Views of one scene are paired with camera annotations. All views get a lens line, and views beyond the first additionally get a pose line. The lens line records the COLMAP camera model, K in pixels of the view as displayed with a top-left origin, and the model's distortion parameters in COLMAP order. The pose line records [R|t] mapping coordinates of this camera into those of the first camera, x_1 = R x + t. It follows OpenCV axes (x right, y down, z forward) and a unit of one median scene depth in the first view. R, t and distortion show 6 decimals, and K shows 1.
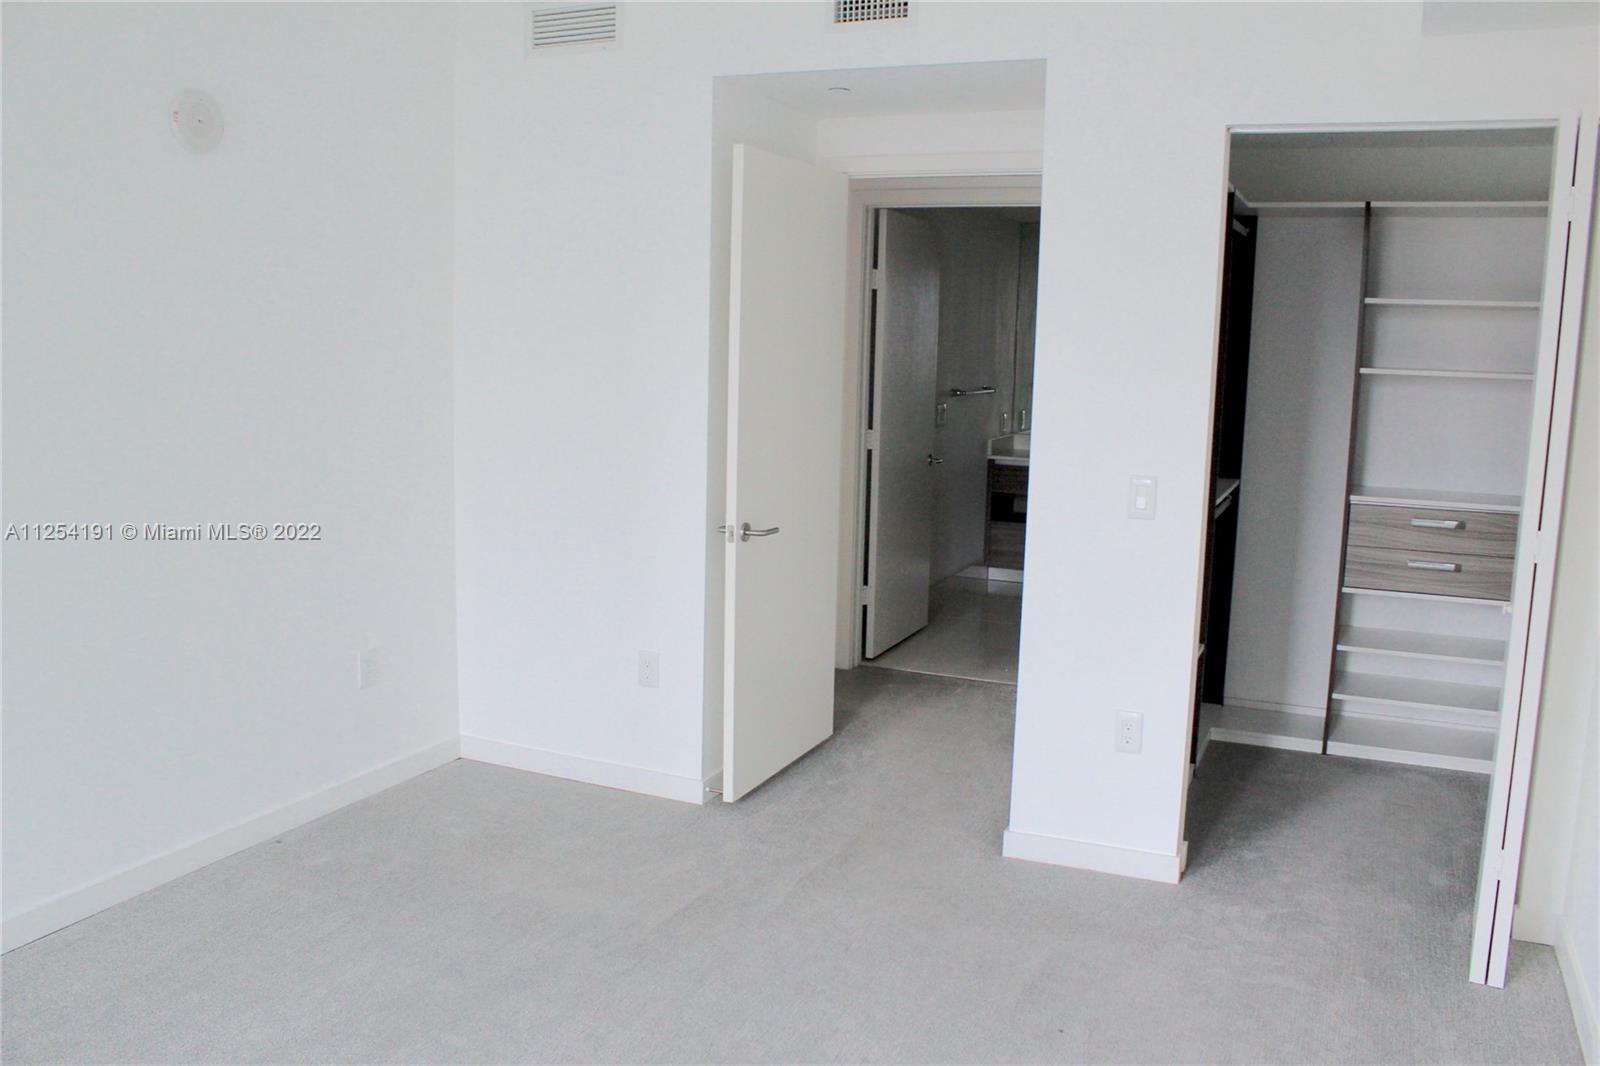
lens RADIAL K [[1365.6, 0, 800.0], [0, 1365.6, 533.0], [0, 0, 1]] dist [-0.097589, 0.009377]
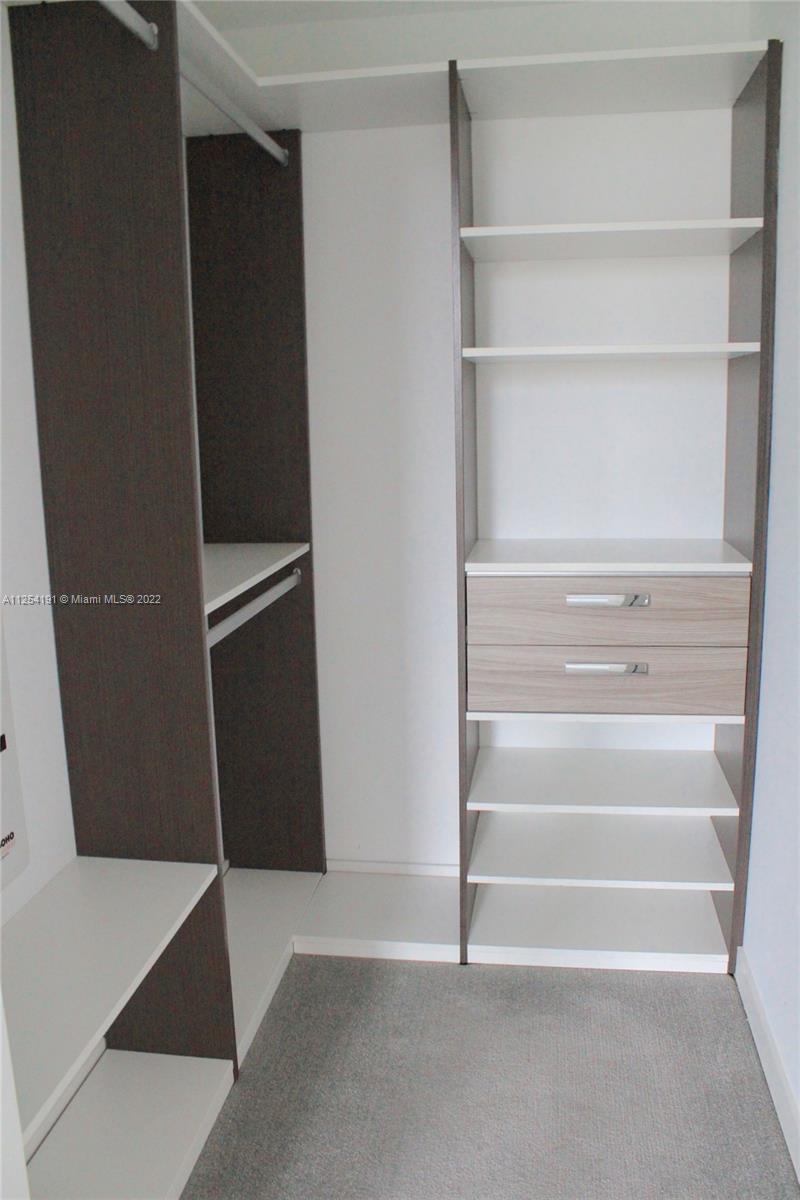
lens RADIAL K [[1024.2, 0, 400.0], [0, 1024.2, 600.0], [0, 0, 1]] dist [-0.097589, 0.009377]
pose [[0.963799, -0.094424, 0.249351, 0.262544], [0.083466, 0.995036, 0.054183, -0.038961], [-0.253230, -0.031410, 0.966896, 0.556077]]
